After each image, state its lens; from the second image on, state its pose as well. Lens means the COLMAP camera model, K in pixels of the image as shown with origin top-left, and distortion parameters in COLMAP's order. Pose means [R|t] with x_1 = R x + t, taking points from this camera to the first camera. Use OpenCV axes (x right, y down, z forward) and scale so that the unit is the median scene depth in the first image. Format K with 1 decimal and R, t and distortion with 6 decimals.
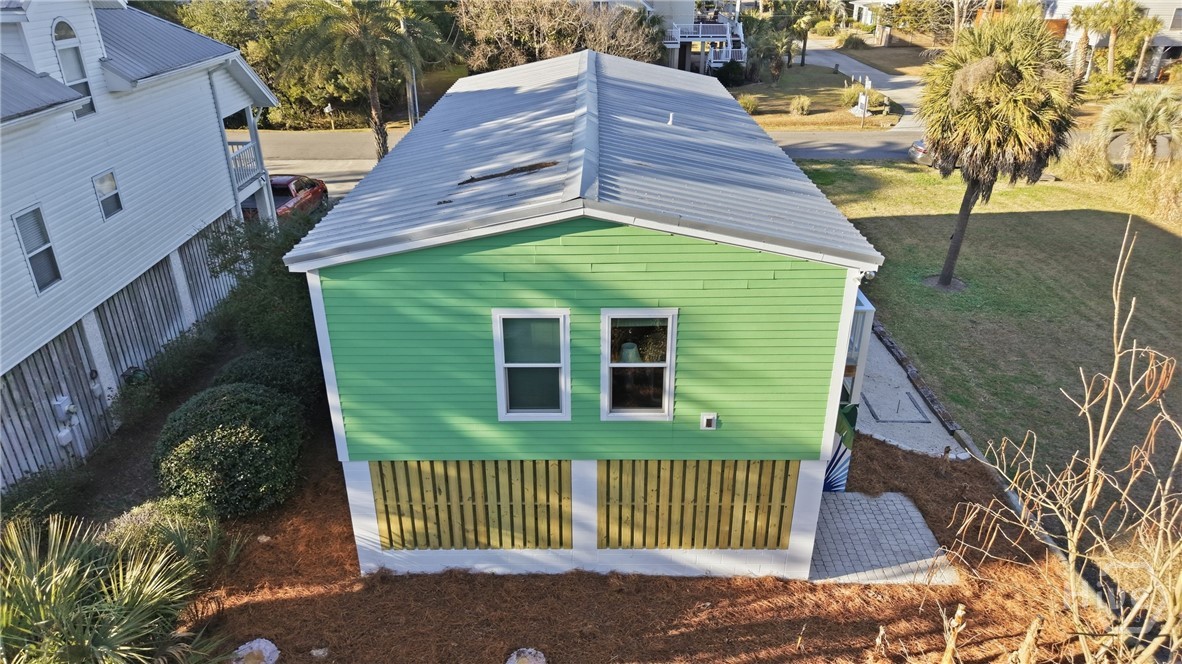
lens RADIAL K [[797.1, 0, 593.1], [0, 797.1, 331.2], [0, 0, 1]] dist [0.023996, -0.017371]
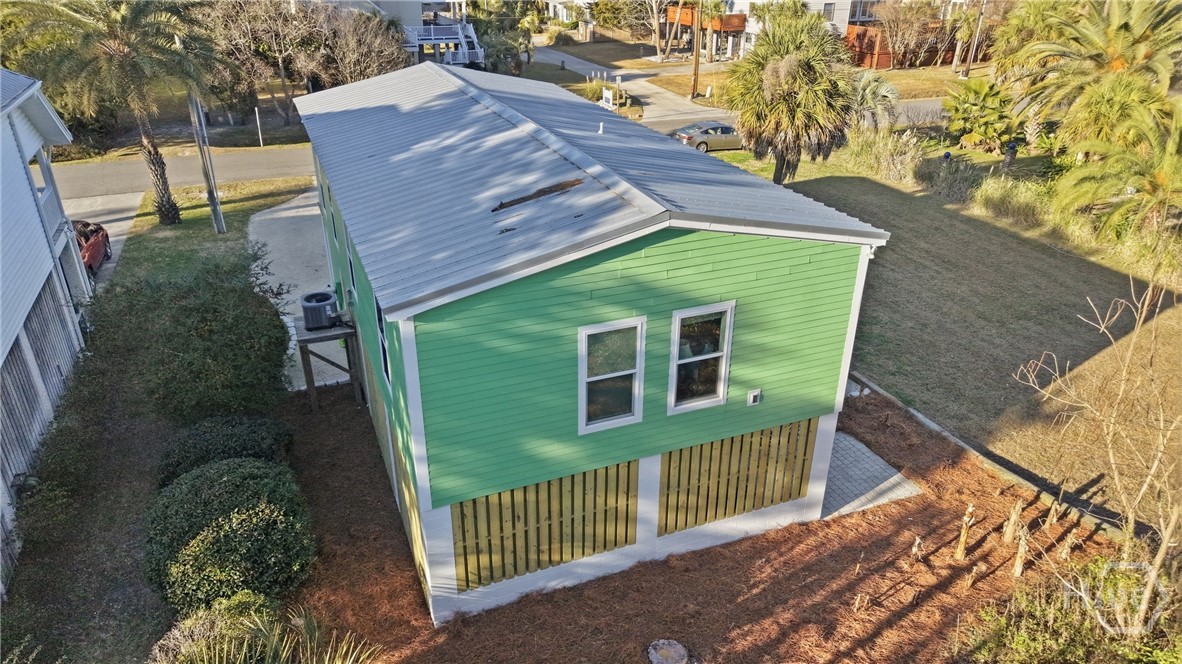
lens RADIAL K [[797.1, 0, 593.2], [0, 797.1, 333.9], [0, 0, 1]] dist [0.023996, -0.017371]
pose [[0.924716, -0.160604, 0.345117, -0.400028], [0.158176, 0.986777, 0.035386, -0.046199], [-0.346237, 0.021867, 0.937892, 0.027253]]
